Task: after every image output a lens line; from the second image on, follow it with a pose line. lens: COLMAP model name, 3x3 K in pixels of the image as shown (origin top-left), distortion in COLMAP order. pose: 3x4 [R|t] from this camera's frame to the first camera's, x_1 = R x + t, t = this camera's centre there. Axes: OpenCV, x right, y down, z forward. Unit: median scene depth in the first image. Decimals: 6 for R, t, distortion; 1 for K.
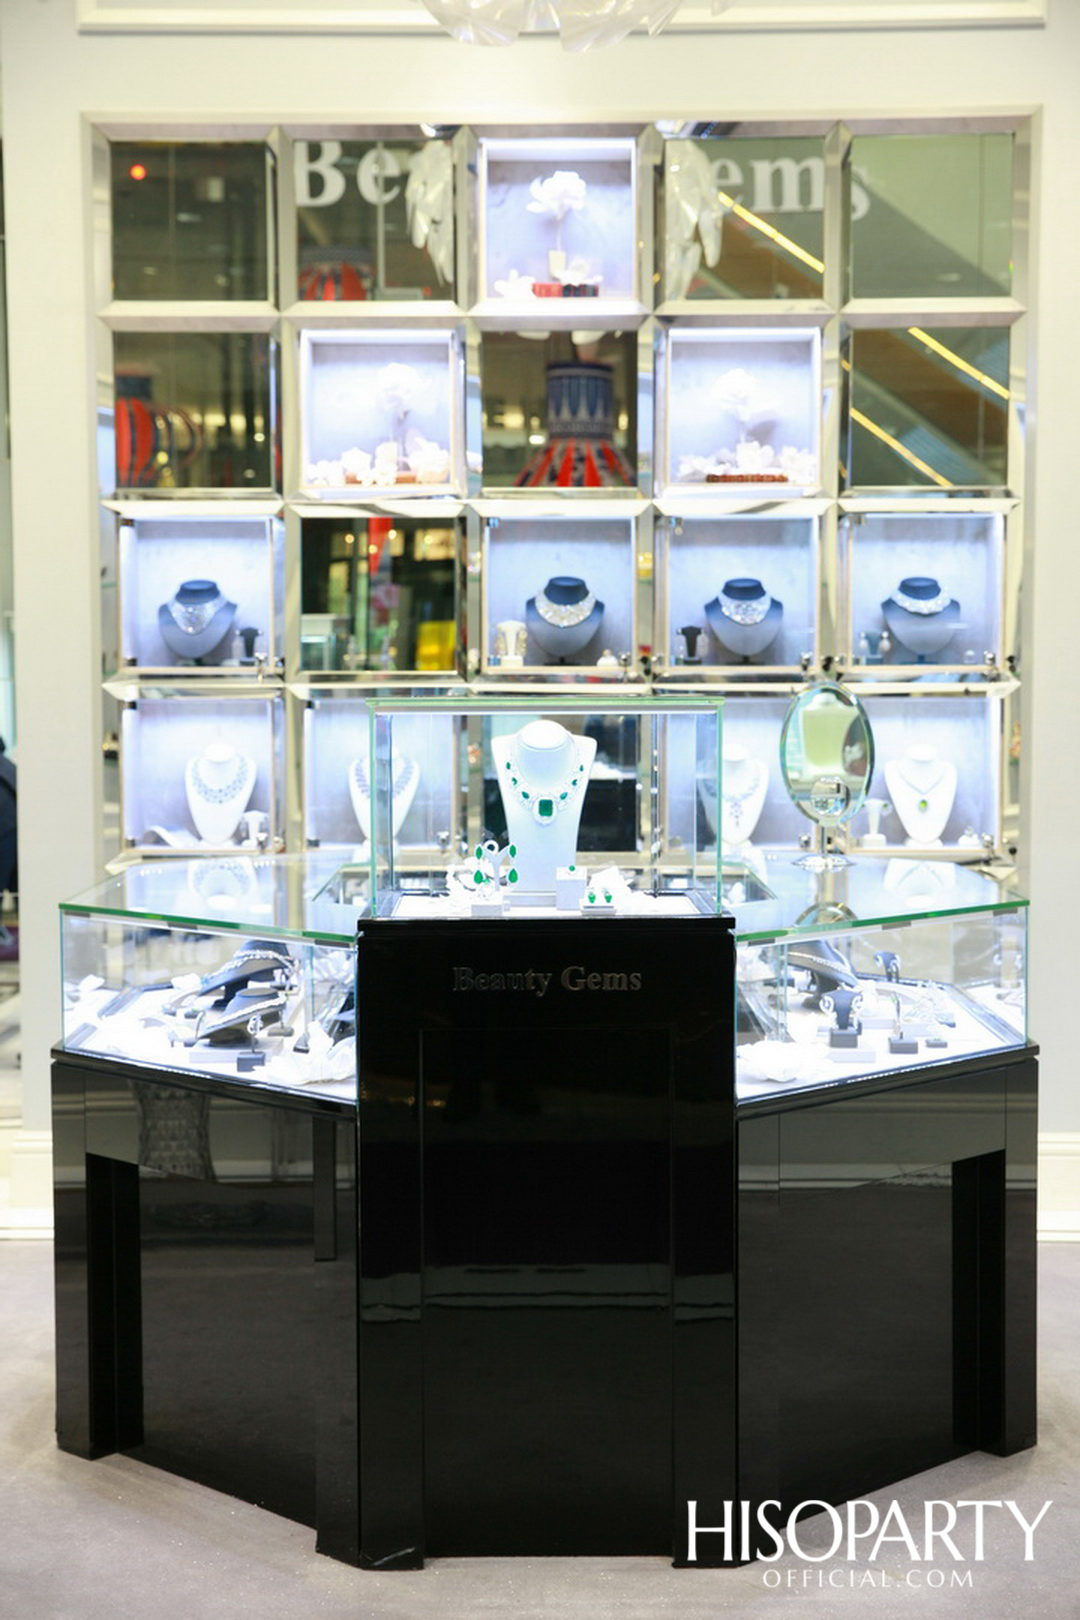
lens RADIAL K [[2314.1, 0, 538.9], [0, 2314.1, 810.6], [0, 0, 1]] dist [0.010690, 0.000000]
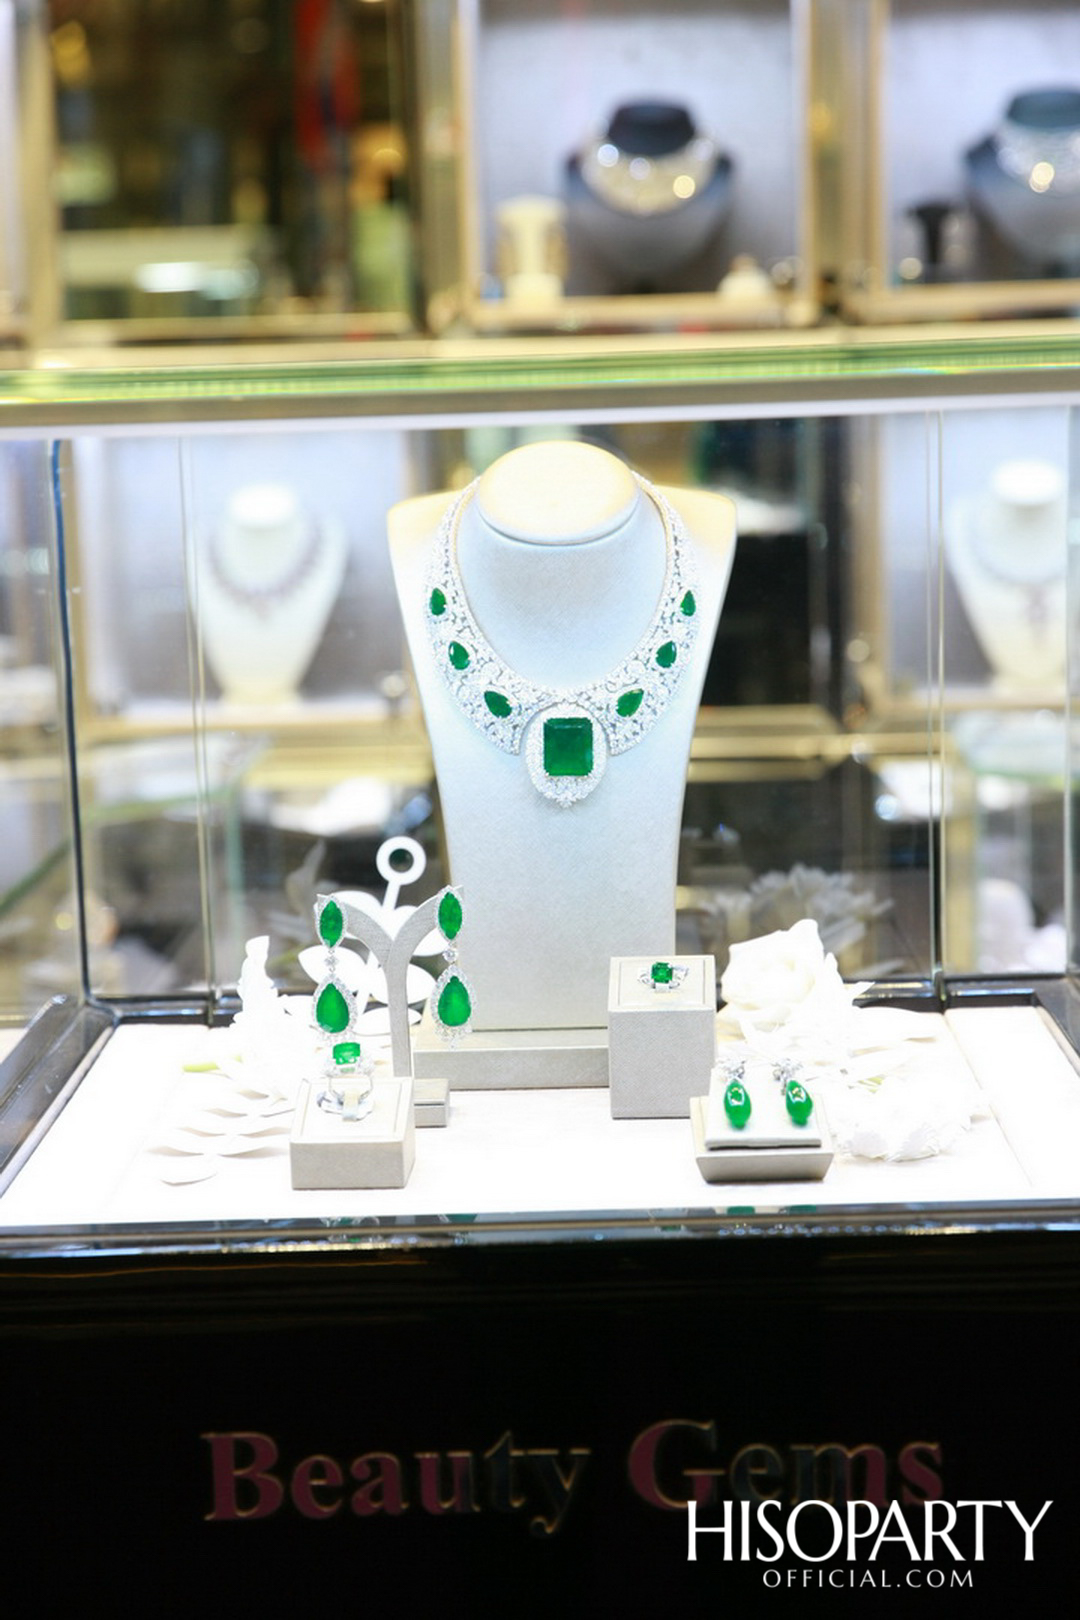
lens RADIAL K [[3251.9, 0, 539.4], [0, 3251.9, 805.8], [0, 0, 1]] dist [0.274258, 0.000000]
pose [[0.999283, -0.021835, -0.030940, 0.007252], [0.024269, 0.996449, 0.080625, -0.016418], [0.029069, -0.081318, 0.996264, 0.365203]]
